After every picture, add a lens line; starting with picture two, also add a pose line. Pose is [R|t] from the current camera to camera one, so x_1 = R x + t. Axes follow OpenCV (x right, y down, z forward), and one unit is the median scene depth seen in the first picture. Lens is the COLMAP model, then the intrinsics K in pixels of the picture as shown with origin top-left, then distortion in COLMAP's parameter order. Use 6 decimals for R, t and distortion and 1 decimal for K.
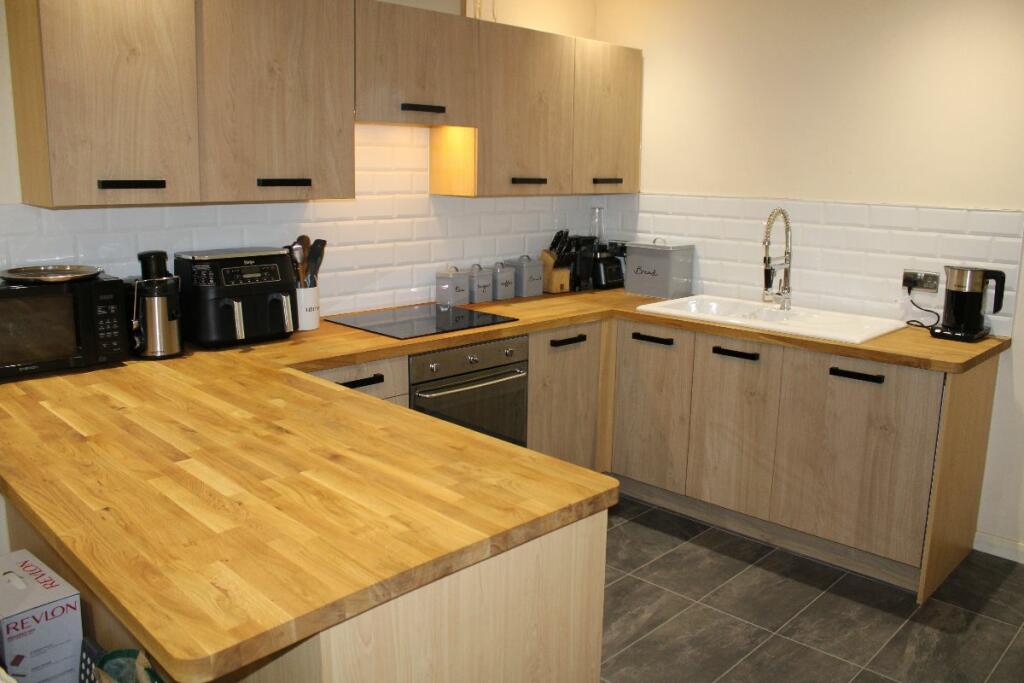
lens RADIAL K [[864.3, 0, 511.6], [0, 864.3, 323.5], [0, 0, 1]] dist [-0.082155, 0.001326]
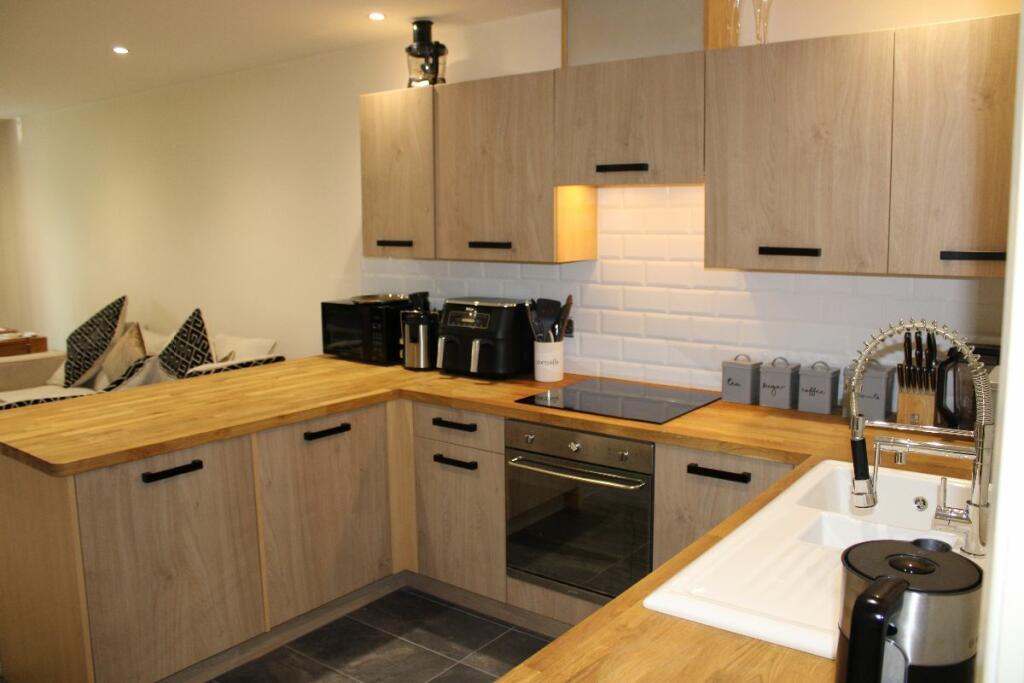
lens RADIAL K [[844.6, 0, 497.2], [0, 844.6, 327.4], [0, 0, 1]] dist [-0.154693, 0.111518]
pose [[0.103115, 0.093911, -0.990226, 0.862245], [-0.184517, 0.980060, 0.073732, -0.138546], [0.977405, 0.175111, 0.118387, 0.881428]]
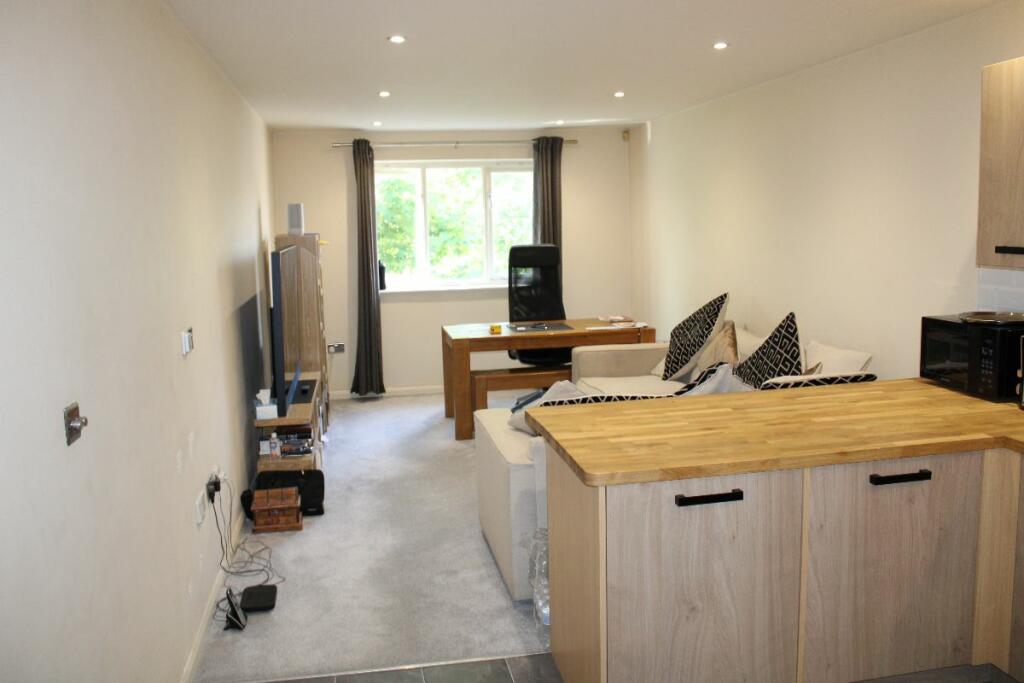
lens RADIAL K [[844.6, 0, 497.2], [0, 844.6, 327.4], [0, 0, 1]] dist [-0.154693, 0.111518]
pose [[-0.592689, 0.085323, -0.800899, 0.735093], [-0.147440, 0.966077, 0.212029, -0.163265], [0.791821, 0.243752, -0.560004, 0.925321]]
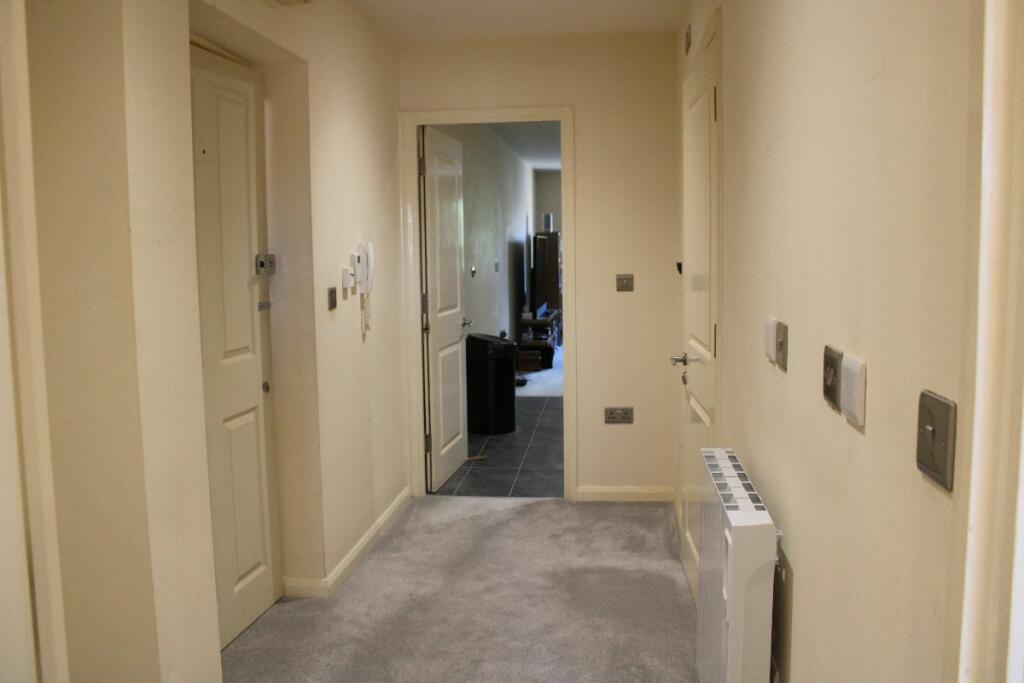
lens RADIAL K [[844.6, 0, 497.2], [0, 844.6, 327.4], [0, 0, 1]] dist [-0.154693, 0.111518]
pose [[-0.807169, 0.037431, -0.589133, 1.700715], [-0.125258, 0.964403, 0.232889, -0.296454], [0.576878, 0.261775, -0.773748, 2.130580]]
